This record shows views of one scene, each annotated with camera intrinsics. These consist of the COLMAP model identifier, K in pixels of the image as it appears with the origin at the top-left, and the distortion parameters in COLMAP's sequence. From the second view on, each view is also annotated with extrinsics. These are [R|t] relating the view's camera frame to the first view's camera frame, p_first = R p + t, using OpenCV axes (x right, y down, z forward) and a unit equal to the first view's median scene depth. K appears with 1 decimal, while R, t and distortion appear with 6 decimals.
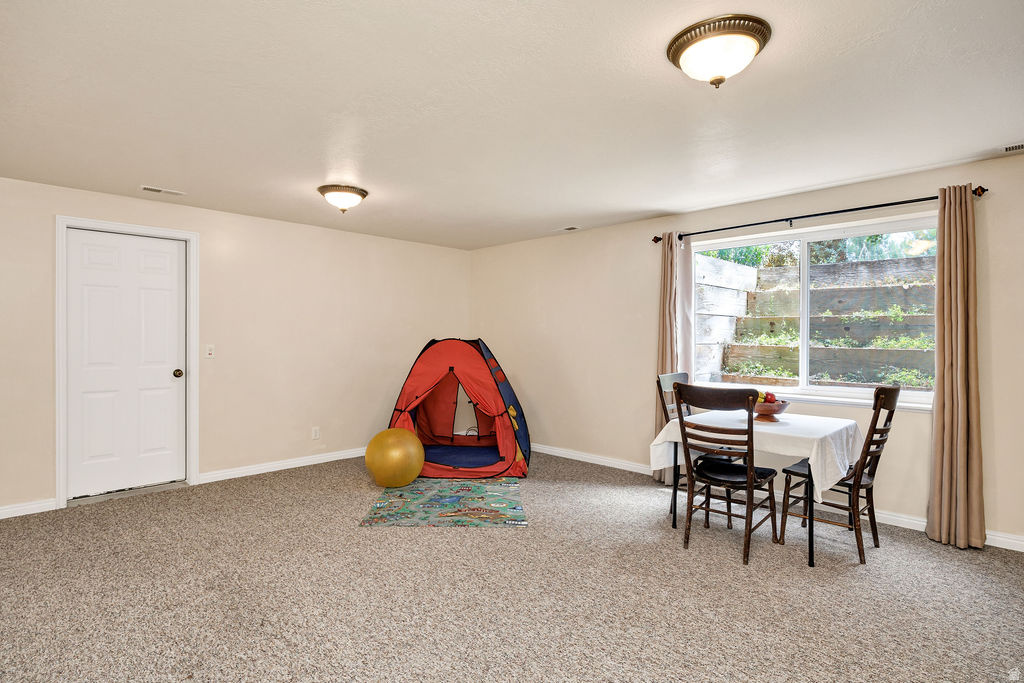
lens RADIAL K [[505.5, 0, 494.2], [0, 505.5, 340.5], [0, 0, 1]] dist [-0.006154, 0.001121]
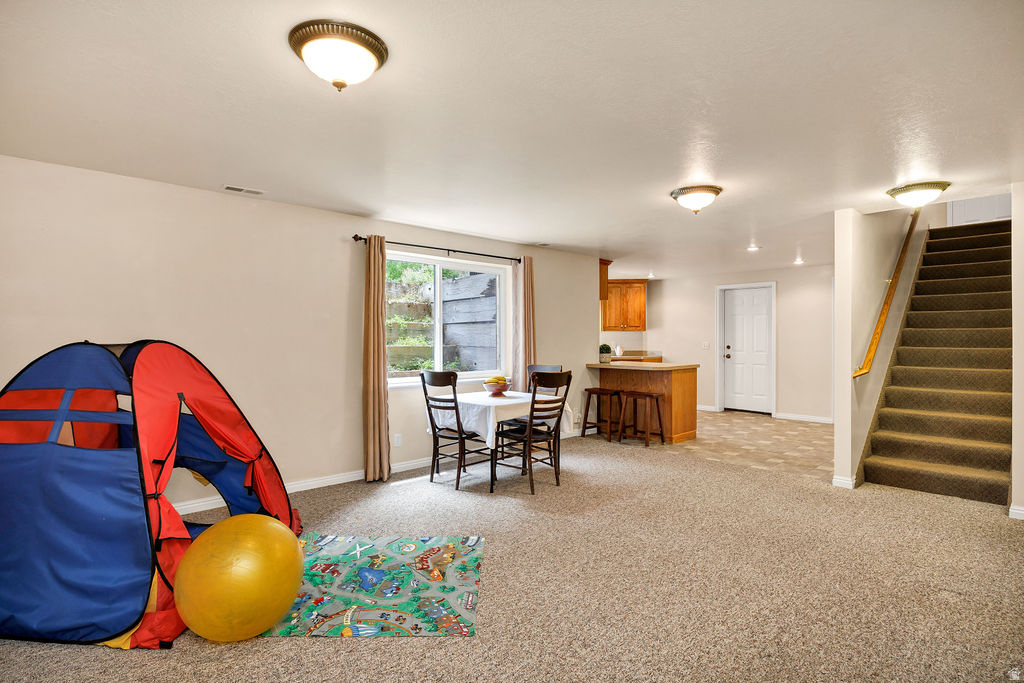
lens RADIAL K [[505.5, 0, 511.7], [0, 505.5, 338.0], [0, 0, 1]] dist [-0.006154, 0.001121]
pose [[0.037187, 0.004405, 0.999299, -0.829869], [0.002219, 0.999987, -0.004490, -0.002147], [-0.999306, 0.002385, 0.037177, 0.855542]]
